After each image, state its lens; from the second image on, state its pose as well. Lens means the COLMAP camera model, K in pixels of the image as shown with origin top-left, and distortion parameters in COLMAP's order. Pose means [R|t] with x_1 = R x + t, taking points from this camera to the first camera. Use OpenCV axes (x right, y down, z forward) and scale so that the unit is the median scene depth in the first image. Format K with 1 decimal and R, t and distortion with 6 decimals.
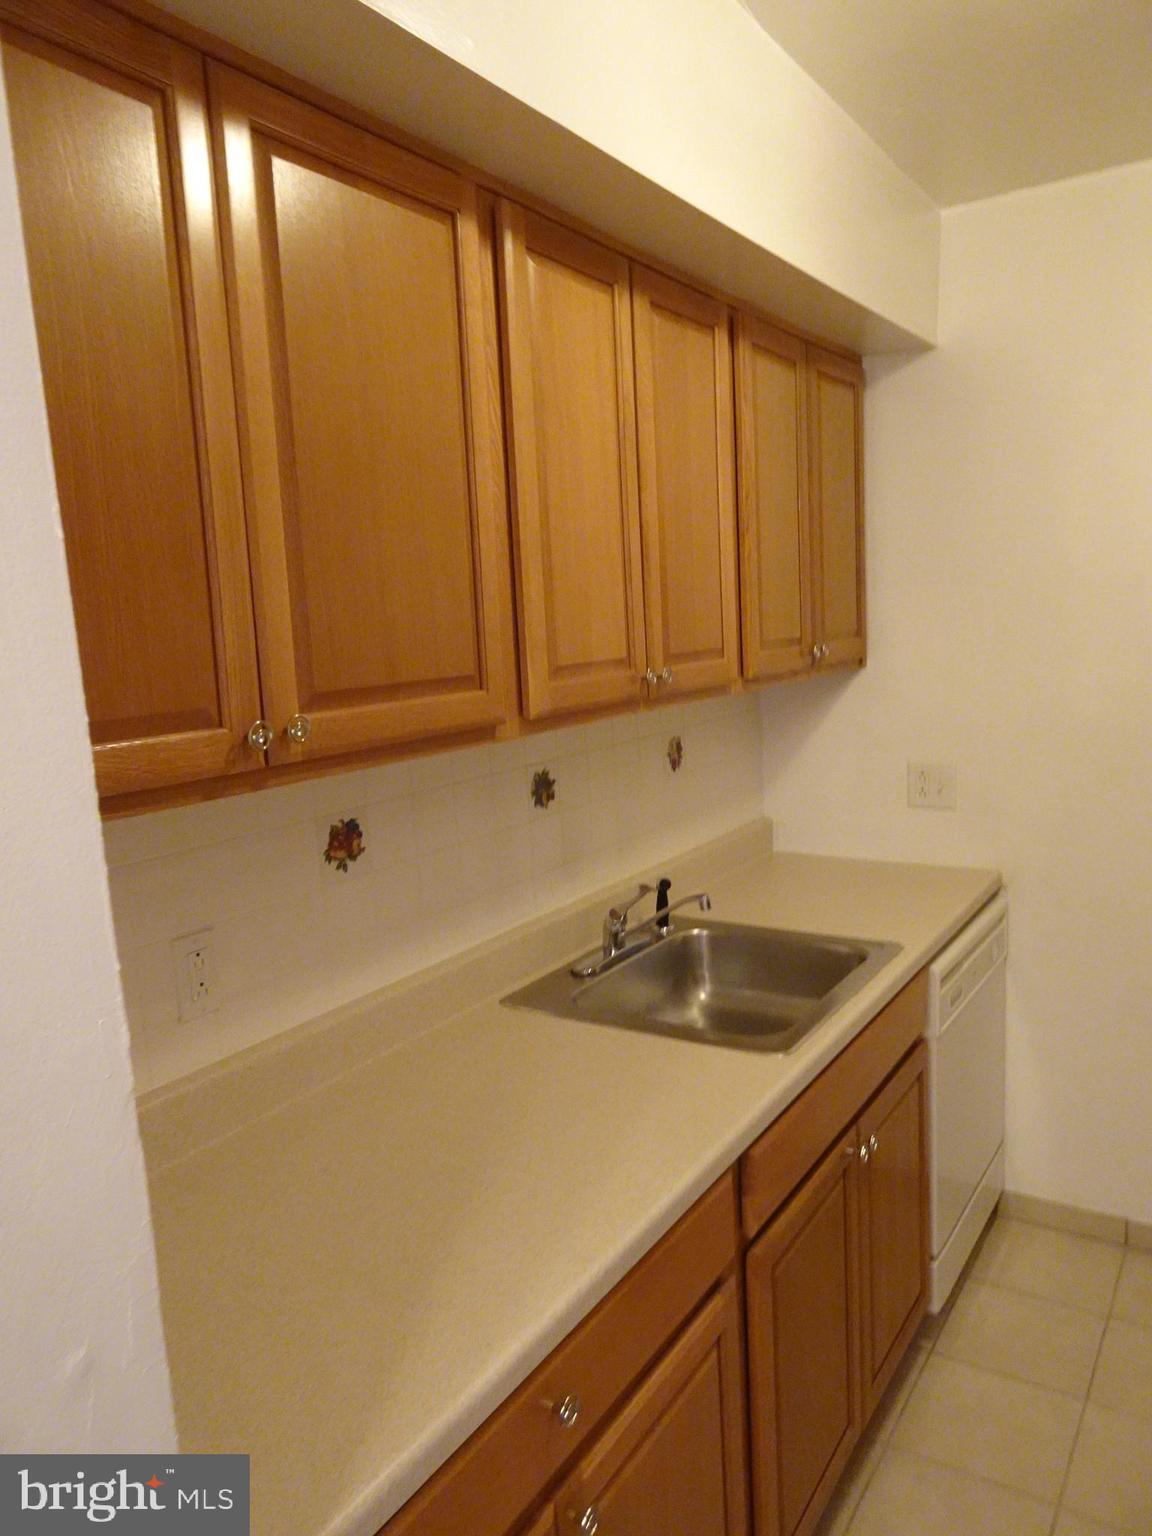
lens RADIAL K [[1087.7, 0, 576.0], [0, 1087.7, 768.0], [0, 0, 1]] dist [-0.001339, 0.000668]
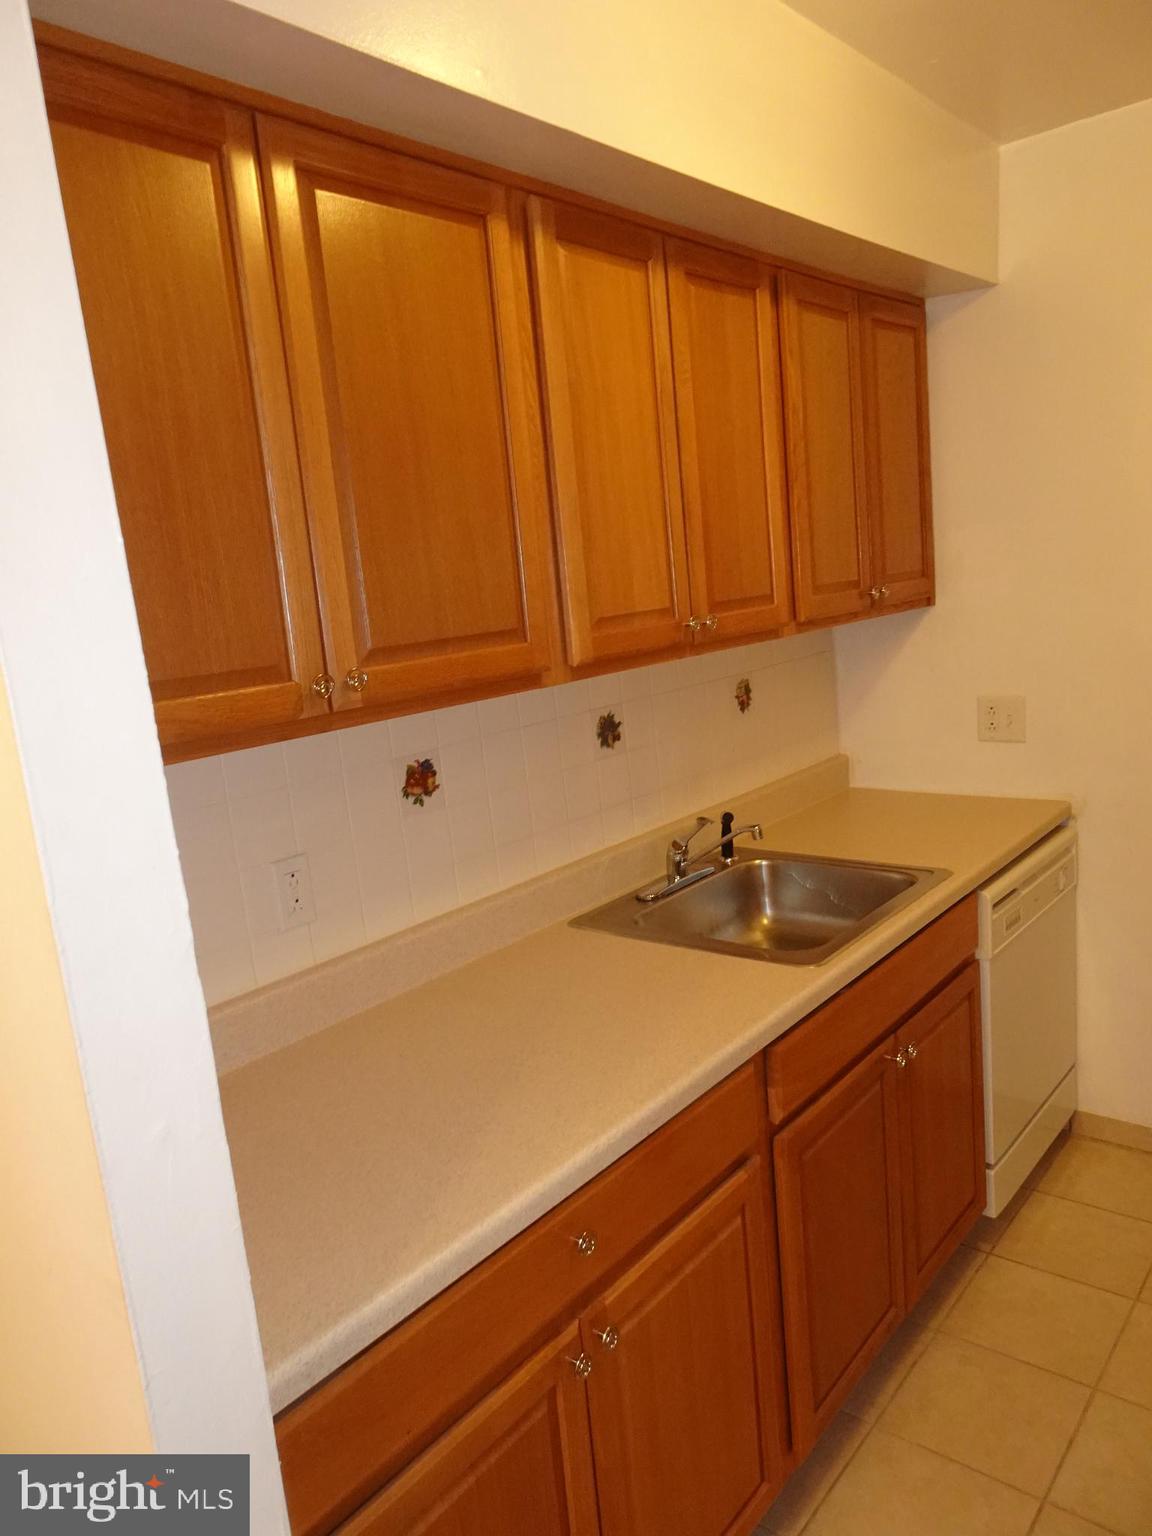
lens RADIAL K [[1083.7, 0, 576.0], [0, 1083.7, 768.0], [0, 0, 1]] dist [0.003126, -0.000086]
pose [[0.992718, -0.019077, -0.118938, 0.069870], [0.024602, 0.998677, 0.045161, 0.007177], [0.117919, -0.047758, 0.991874, -0.085463]]
